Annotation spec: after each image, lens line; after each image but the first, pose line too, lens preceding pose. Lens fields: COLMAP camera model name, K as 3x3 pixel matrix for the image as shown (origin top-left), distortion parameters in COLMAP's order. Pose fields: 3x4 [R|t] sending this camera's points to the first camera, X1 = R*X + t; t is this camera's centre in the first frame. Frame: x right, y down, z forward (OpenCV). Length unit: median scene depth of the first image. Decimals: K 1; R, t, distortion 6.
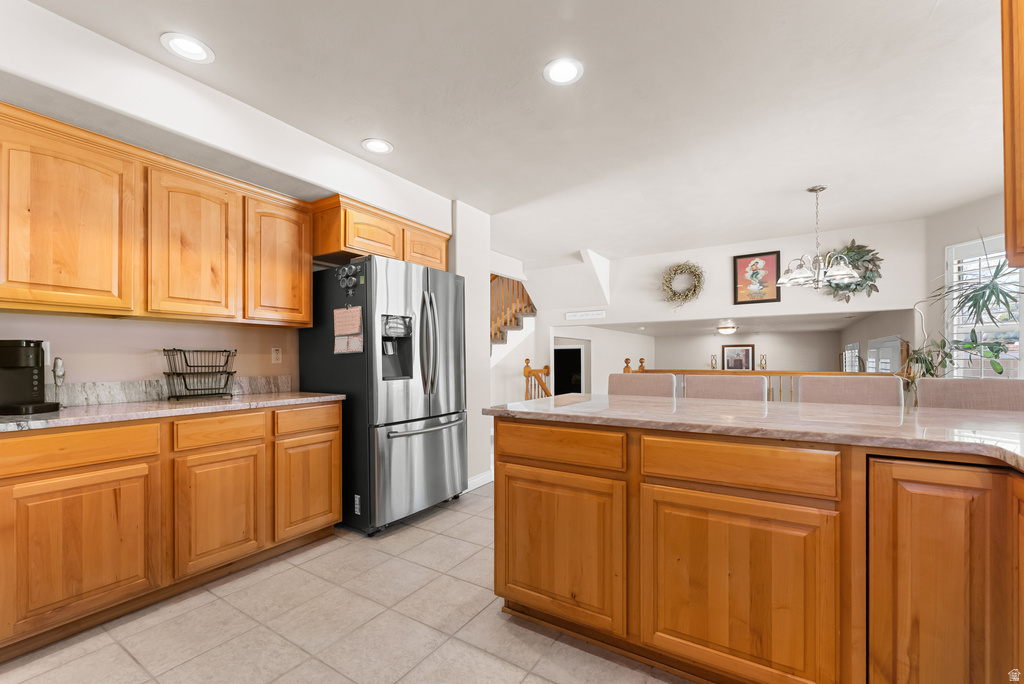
lens RADIAL K [[421.8, 0, 517.6], [0, 421.8, 358.8], [0, 0, 1]] dist [-0.003298, -0.000714]
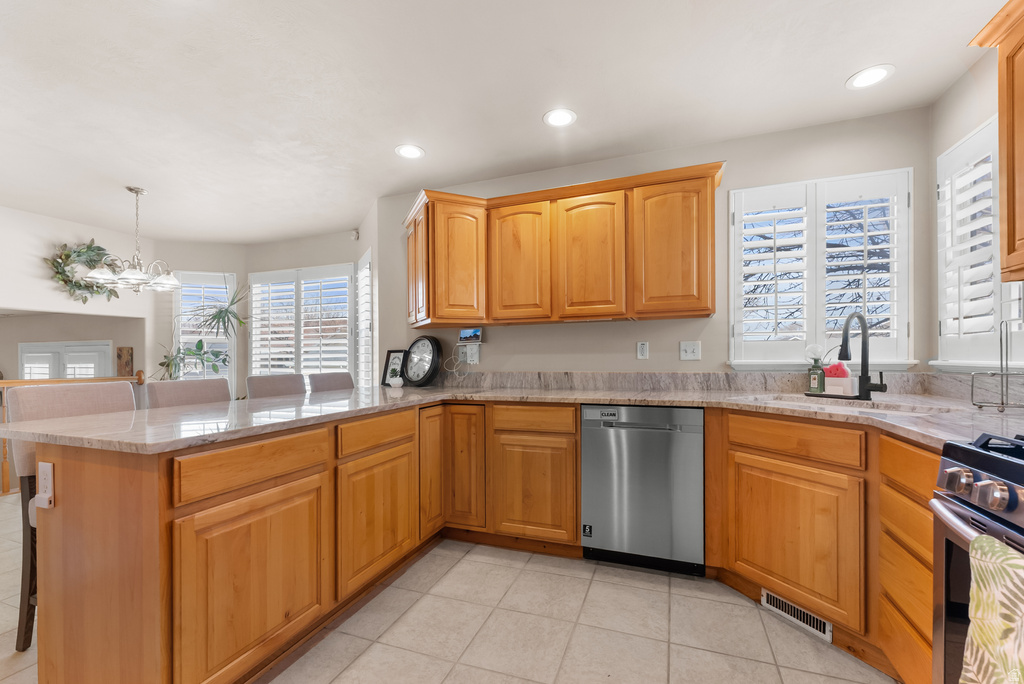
lens RADIAL K [[421.8, 0, 515.2], [0, 421.8, 356.9], [0, 0, 1]] dist [-0.003298, -0.000714]
pose [[-0.192437, 0.009189, 0.981266, -0.473711], [0.009482, 0.999927, -0.007505, 0.001046], [-0.981263, 0.007860, -0.192510, 0.362191]]
